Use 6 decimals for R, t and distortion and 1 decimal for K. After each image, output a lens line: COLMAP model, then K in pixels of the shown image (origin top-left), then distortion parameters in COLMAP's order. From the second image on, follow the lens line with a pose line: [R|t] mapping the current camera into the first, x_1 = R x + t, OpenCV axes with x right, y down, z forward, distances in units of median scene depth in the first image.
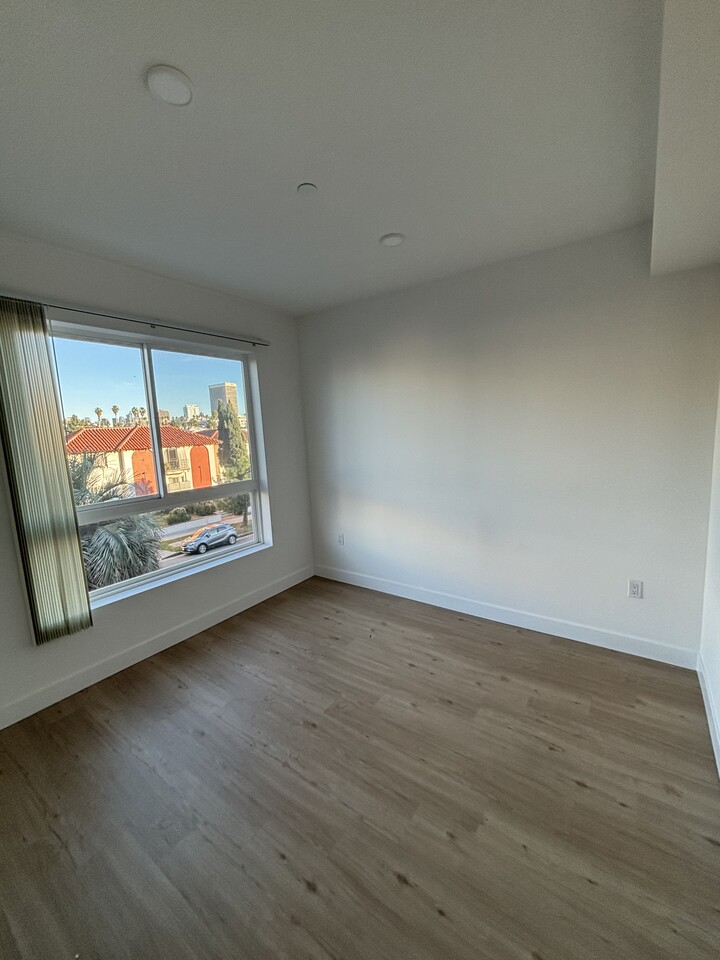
lens RADIAL K [[387.0, 0, 360.0], [0, 387.0, 480.0], [0, 0, 1]] dist [-0.001305, -0.000358]
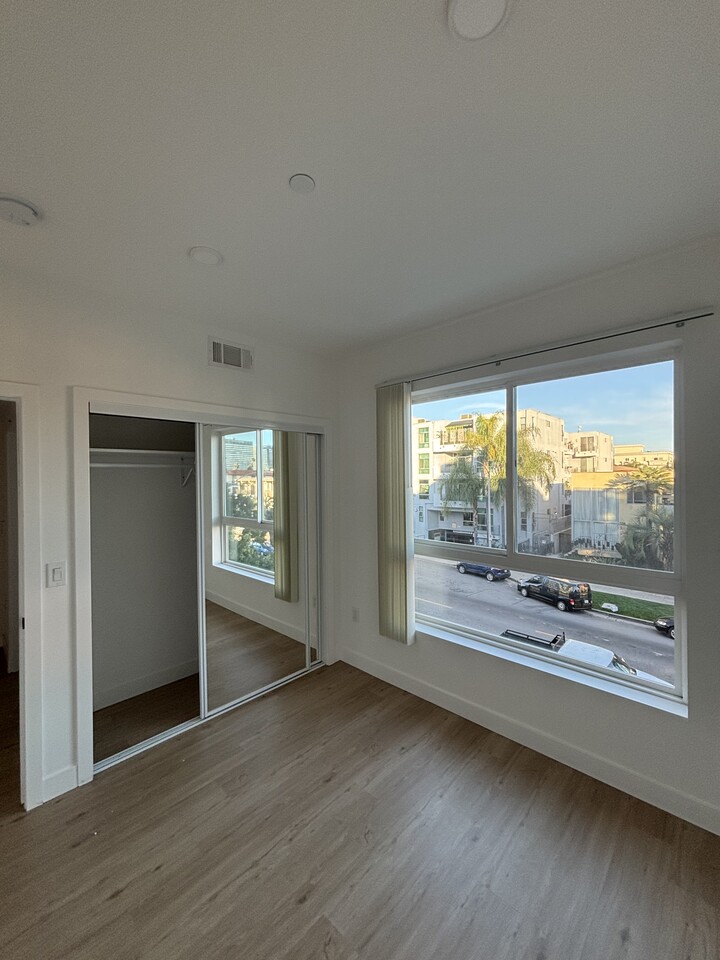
lens RADIAL K [[387.0, 0, 360.0], [0, 387.0, 480.0], [0, 0, 1]] dist [-0.001305, -0.000358]
pose [[-0.141749, 0.051446, -0.988565, 0.511873], [-0.116412, 0.990853, 0.068257, -0.193454], [0.983034, 0.124756, -0.134463, 1.052414]]
